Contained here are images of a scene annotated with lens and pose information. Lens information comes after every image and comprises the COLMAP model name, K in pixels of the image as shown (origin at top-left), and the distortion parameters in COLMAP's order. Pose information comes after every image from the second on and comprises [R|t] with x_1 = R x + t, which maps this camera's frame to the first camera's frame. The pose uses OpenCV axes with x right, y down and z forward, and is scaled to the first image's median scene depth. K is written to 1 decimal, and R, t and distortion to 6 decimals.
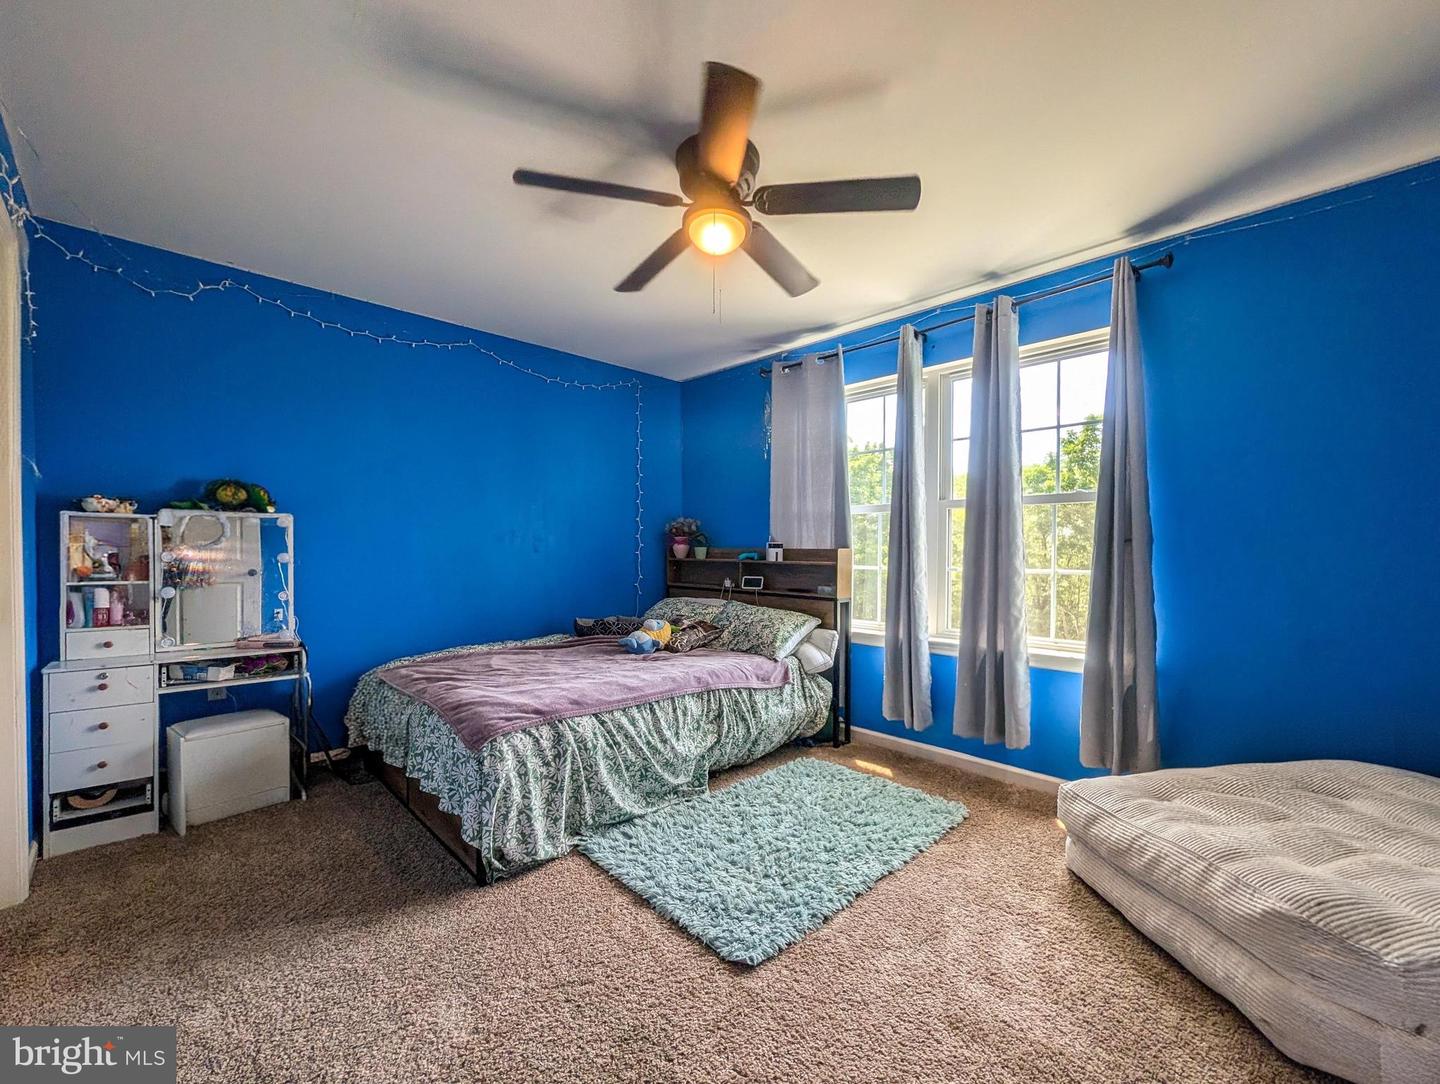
lens RADIAL K [[631.2, 0, 717.1], [0, 631.2, 549.9], [0, 0, 1]] dist [-0.002650, -0.000082]
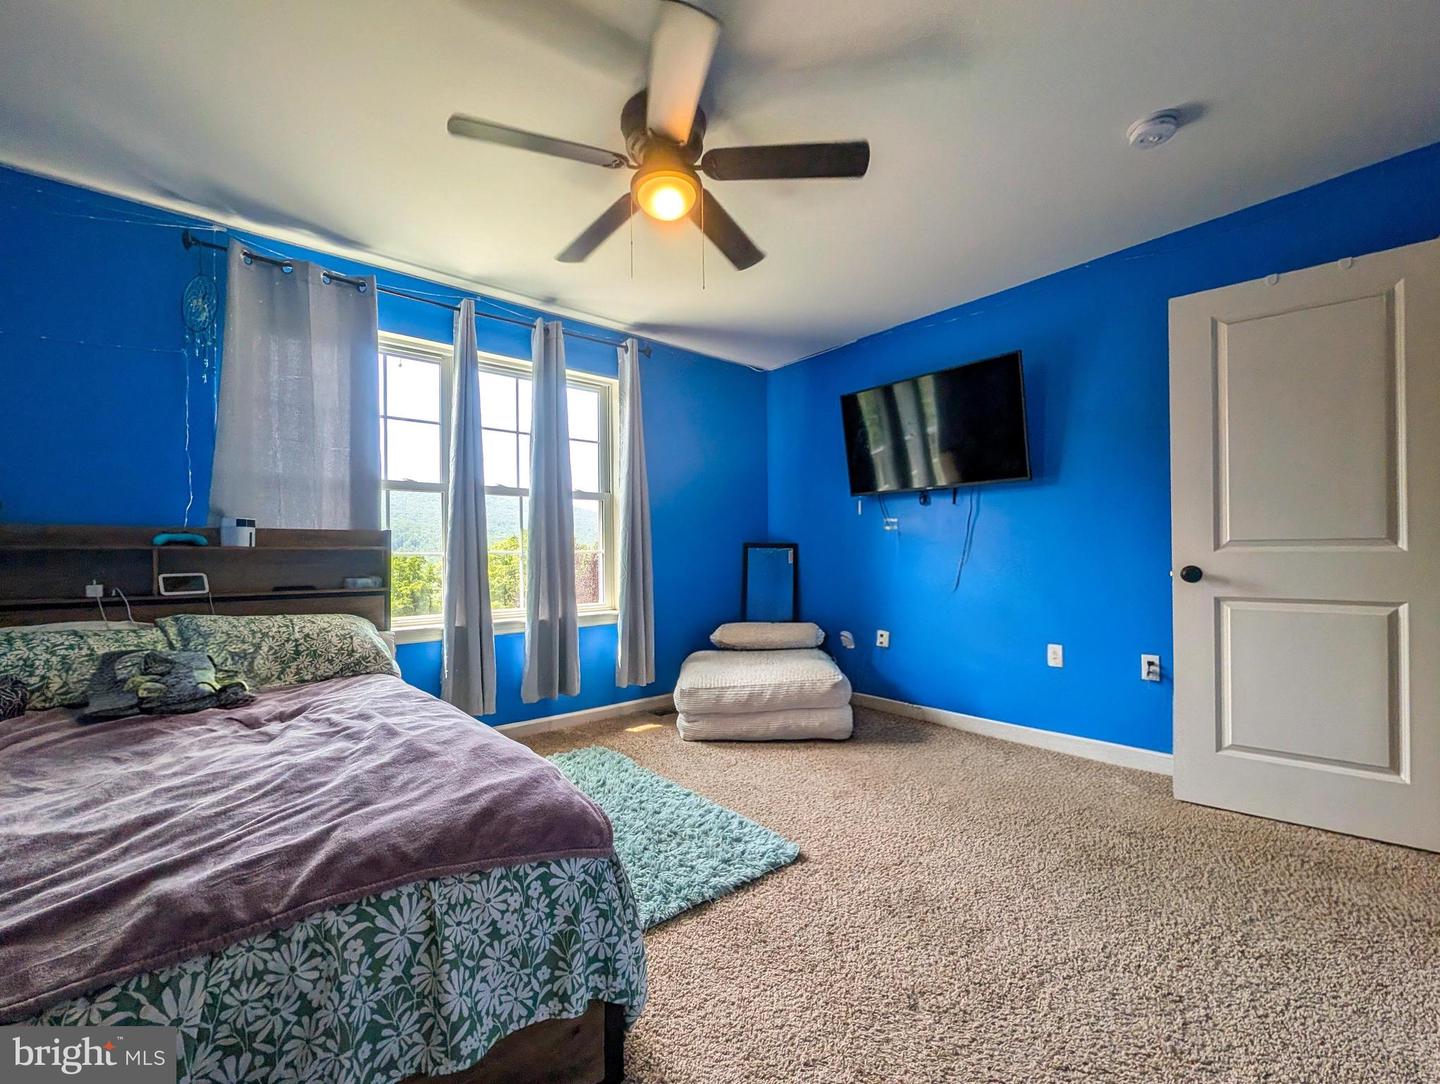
lens RADIAL K [[608.2, 0, 720.0], [0, 608.2, 542.0], [0, 0, 1]] dist [0.001365, 0.000232]
pose [[0.033888, 0.005728, 0.999409, -0.584993], [0.004088, 0.999974, -0.005870, 0.020725], [-0.999417, 0.004284, 0.033864, 0.550596]]
